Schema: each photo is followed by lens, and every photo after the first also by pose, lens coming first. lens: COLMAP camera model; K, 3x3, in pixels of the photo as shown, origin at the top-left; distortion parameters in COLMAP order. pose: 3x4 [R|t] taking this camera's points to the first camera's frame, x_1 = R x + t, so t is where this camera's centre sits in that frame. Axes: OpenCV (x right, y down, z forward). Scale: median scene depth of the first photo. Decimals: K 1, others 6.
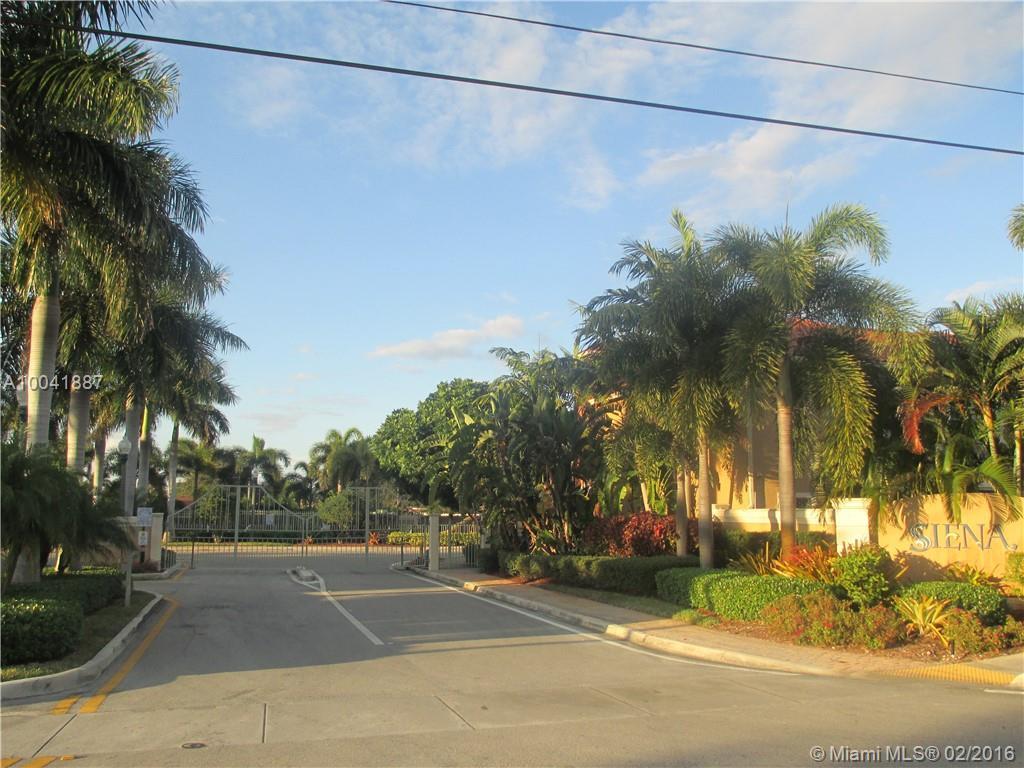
lens RADIAL K [[862.7, 0, 508.6], [0, 862.7, 378.8], [0, 0, 1]] dist [-0.033076, -0.011473]
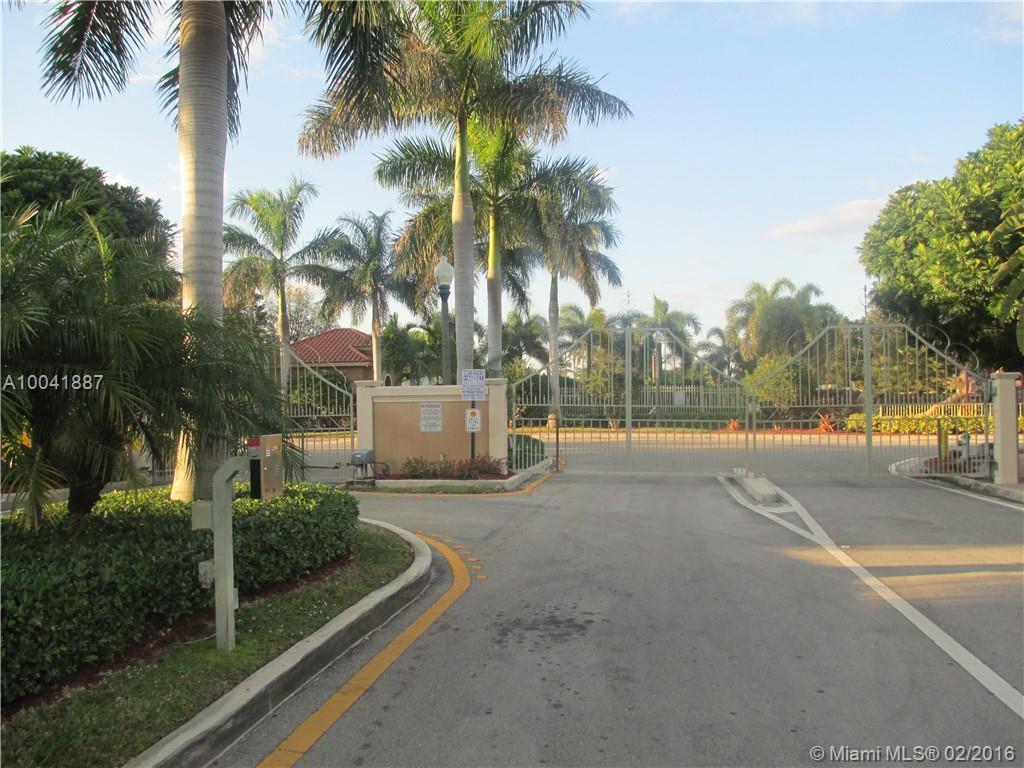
lens RADIAL K [[862.7, 0, 508.5], [0, 862.7, 384.8], [0, 0, 1]] dist [-0.033076, -0.011473]
pose [[0.896138, -0.013948, -0.443556, -0.077746], [0.074678, 0.989992, 0.119744, 0.050593], [0.437447, -0.140431, 0.888211, 0.265588]]
